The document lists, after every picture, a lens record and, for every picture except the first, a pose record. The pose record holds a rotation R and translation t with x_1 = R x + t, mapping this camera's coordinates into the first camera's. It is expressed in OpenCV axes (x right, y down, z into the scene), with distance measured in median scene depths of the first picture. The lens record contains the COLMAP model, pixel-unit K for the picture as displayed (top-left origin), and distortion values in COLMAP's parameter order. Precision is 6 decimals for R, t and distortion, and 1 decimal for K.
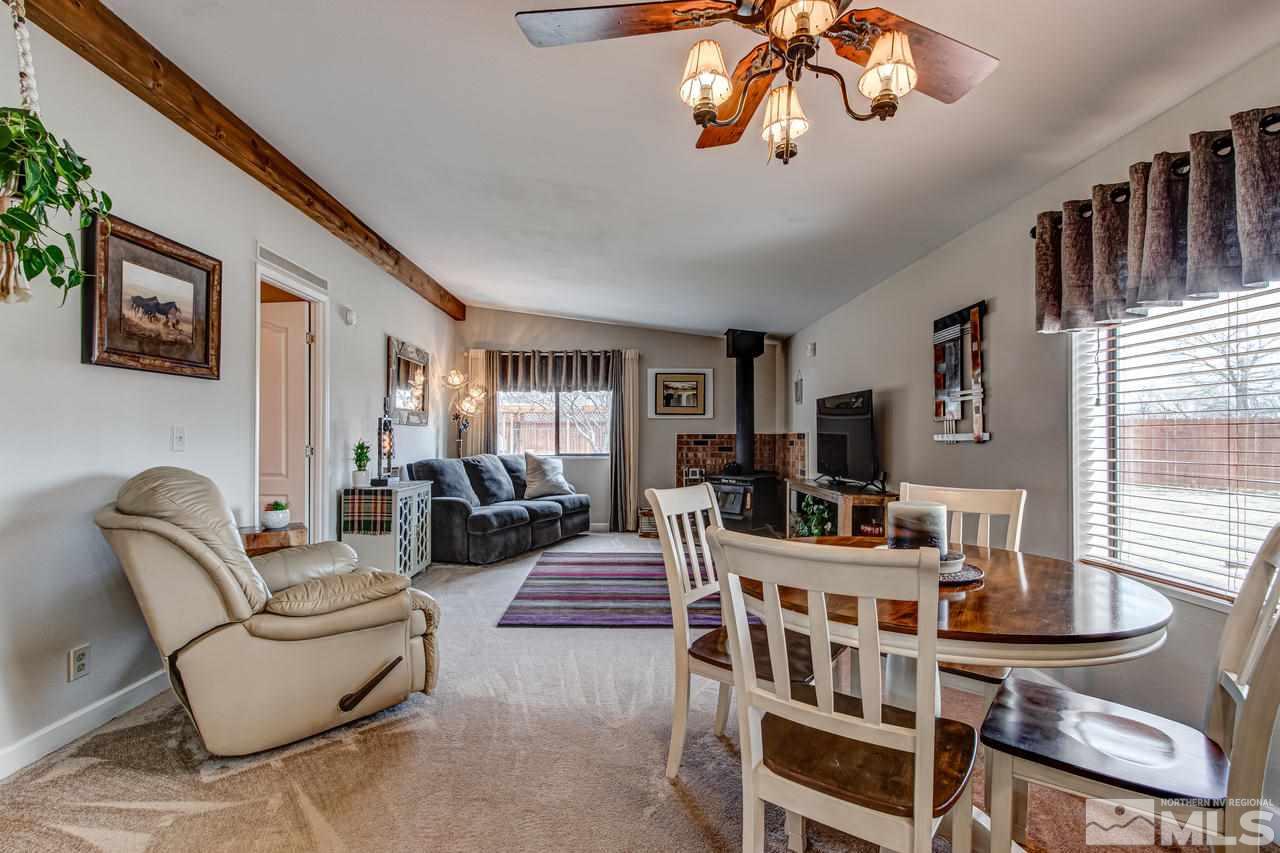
lens RADIAL K [[600.6, 0, 636.4], [0, 600.6, 432.8], [0, 0, 1]] dist [0.003373, 0.000572]
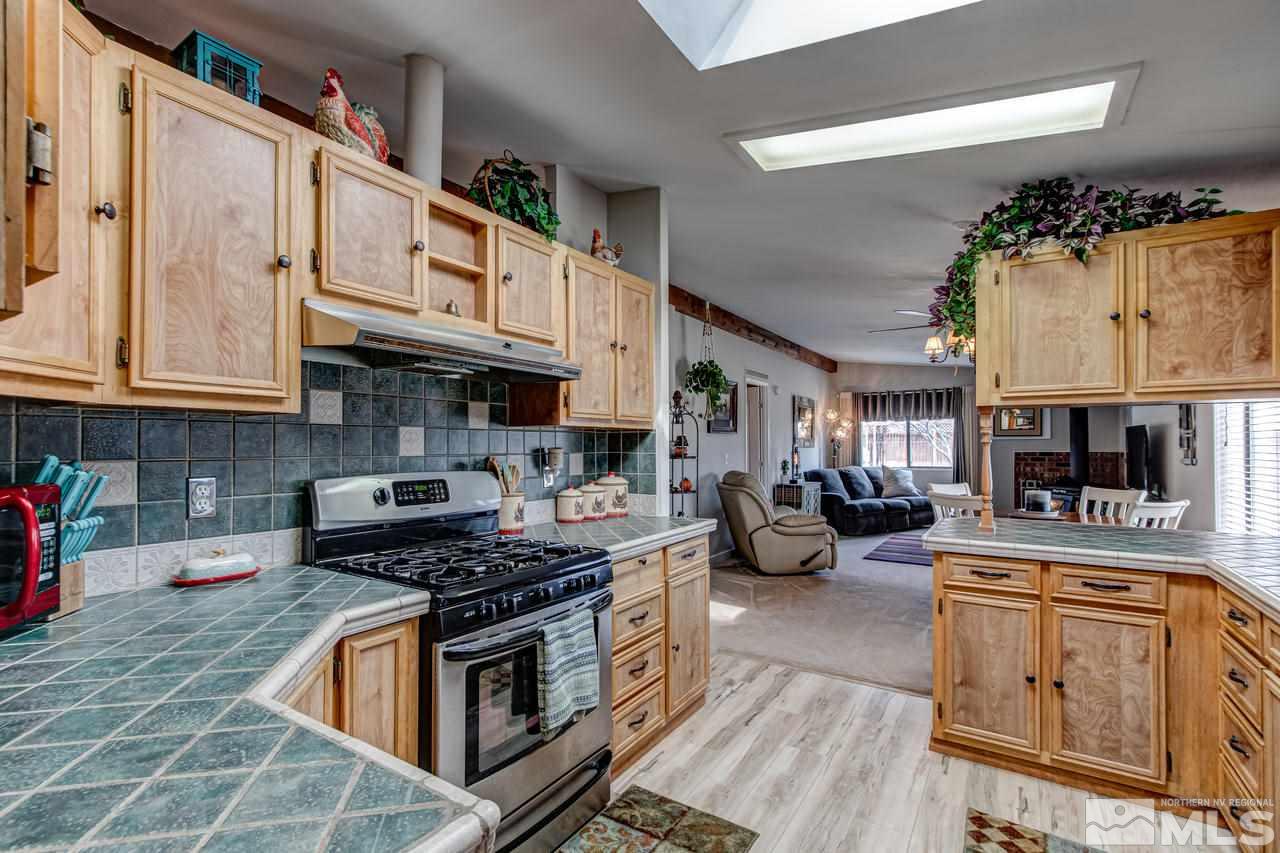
lens RADIAL K [[600.6, 0, 629.3], [0, 600.6, 438.1], [0, 0, 1]] dist [0.003373, 0.000572]
pose [[0.828921, -0.010159, -0.559274, 0.115685], [0.006887, 0.999945, -0.007956, -0.024738], [0.559324, 0.002744, 0.828945, -0.517334]]
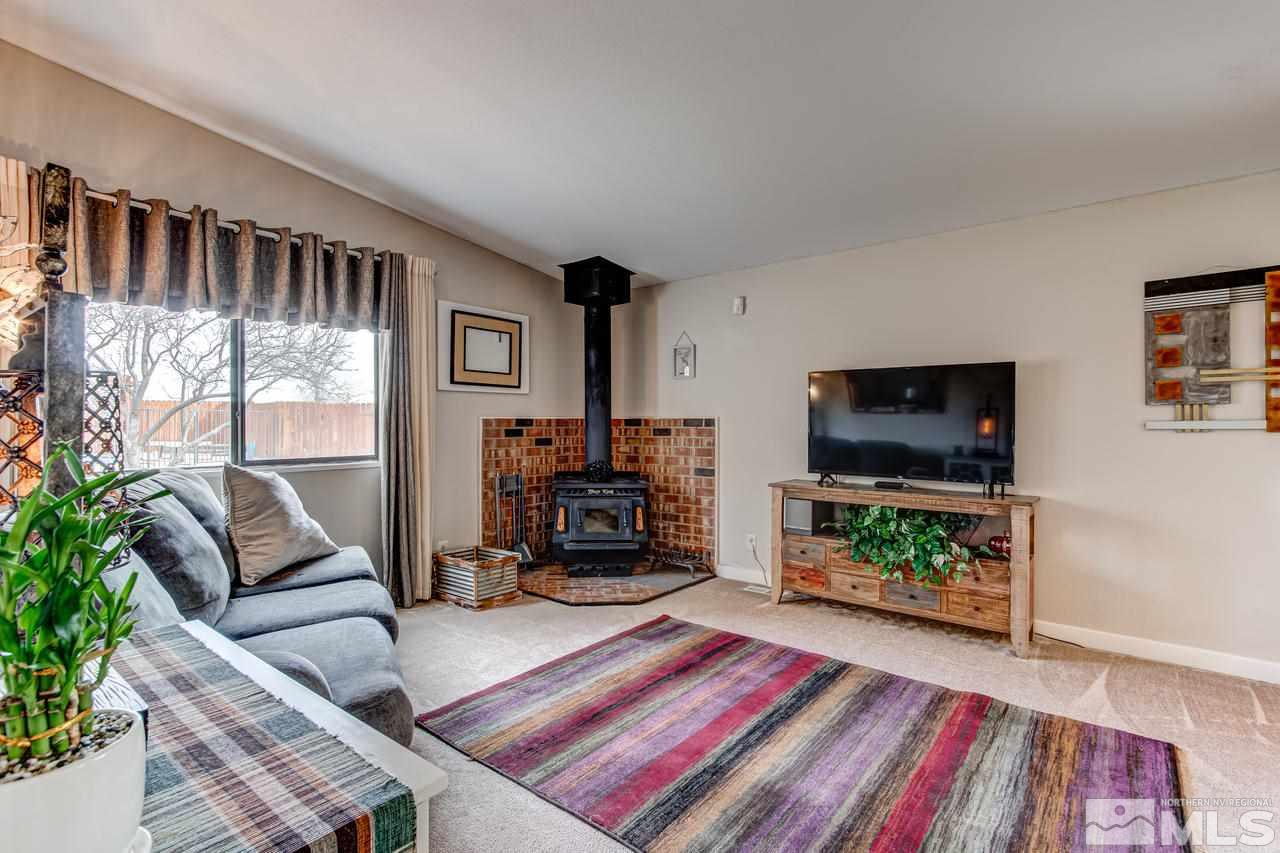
lens RADIAL K [[600.6, 0, 643.2], [0, 600.6, 429.0], [0, 0, 1]] dist [0.003373, 0.000572]
pose [[0.632286, -0.011907, 0.774643, -0.325598], [-0.003658, 0.999825, 0.018354, 0.000839], [-0.774726, -0.014439, 0.632132, 0.566730]]
